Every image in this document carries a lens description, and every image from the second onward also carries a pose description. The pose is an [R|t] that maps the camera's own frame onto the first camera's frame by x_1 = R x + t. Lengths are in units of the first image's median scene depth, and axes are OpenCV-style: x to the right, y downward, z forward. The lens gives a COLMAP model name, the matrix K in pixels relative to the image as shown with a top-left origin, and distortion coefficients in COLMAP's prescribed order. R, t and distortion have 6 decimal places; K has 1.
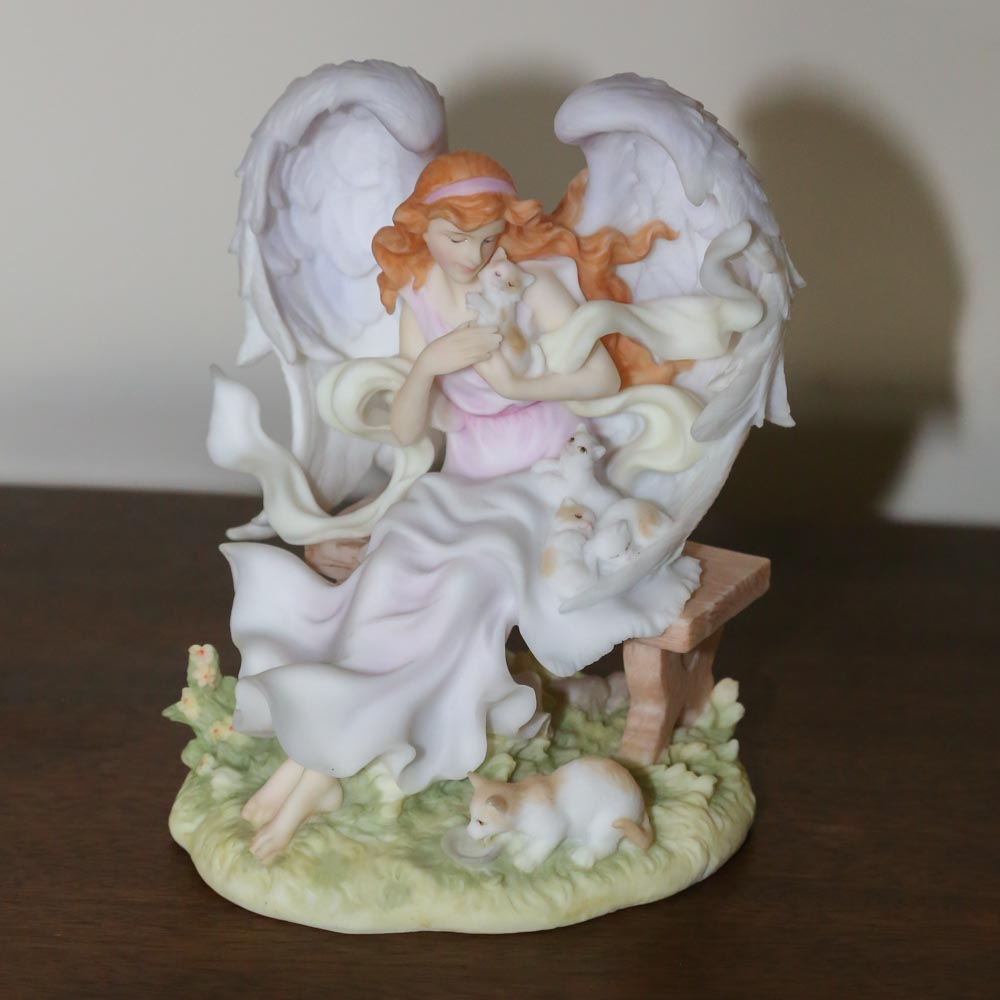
lens RADIAL K [[4134.8, 0, 501.2], [0, 4134.8, 499.7], [0, 0, 1]] dist [0.433465, 0.000000]
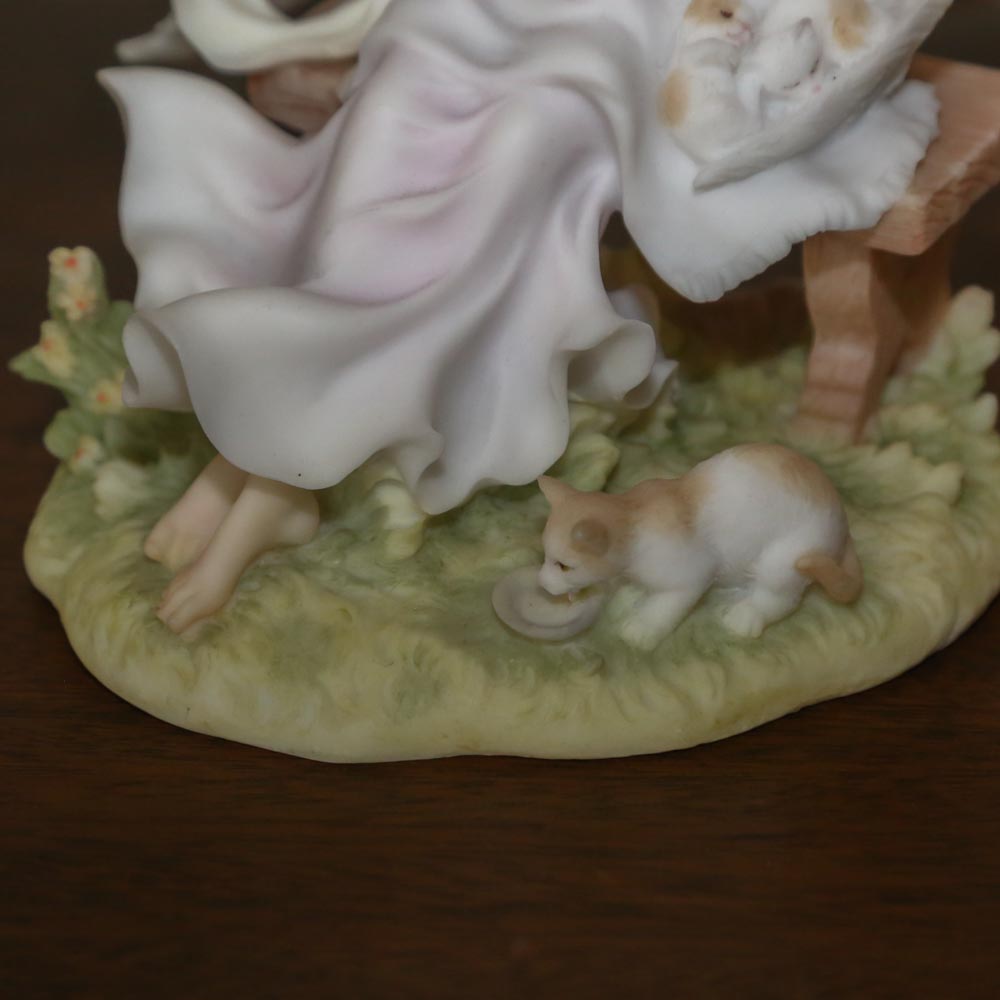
lens RADIAL K [[4134.8, 0, 547.8], [0, 4134.8, 548.3], [0, 0, 1]] dist [0.433465, 0.000000]
pose [[0.999863, -0.016528, 0.001295, -0.007407], [0.016209, 0.990995, 0.132917, 0.000346], [-0.003481, -0.132878, 0.991126, 0.427388]]
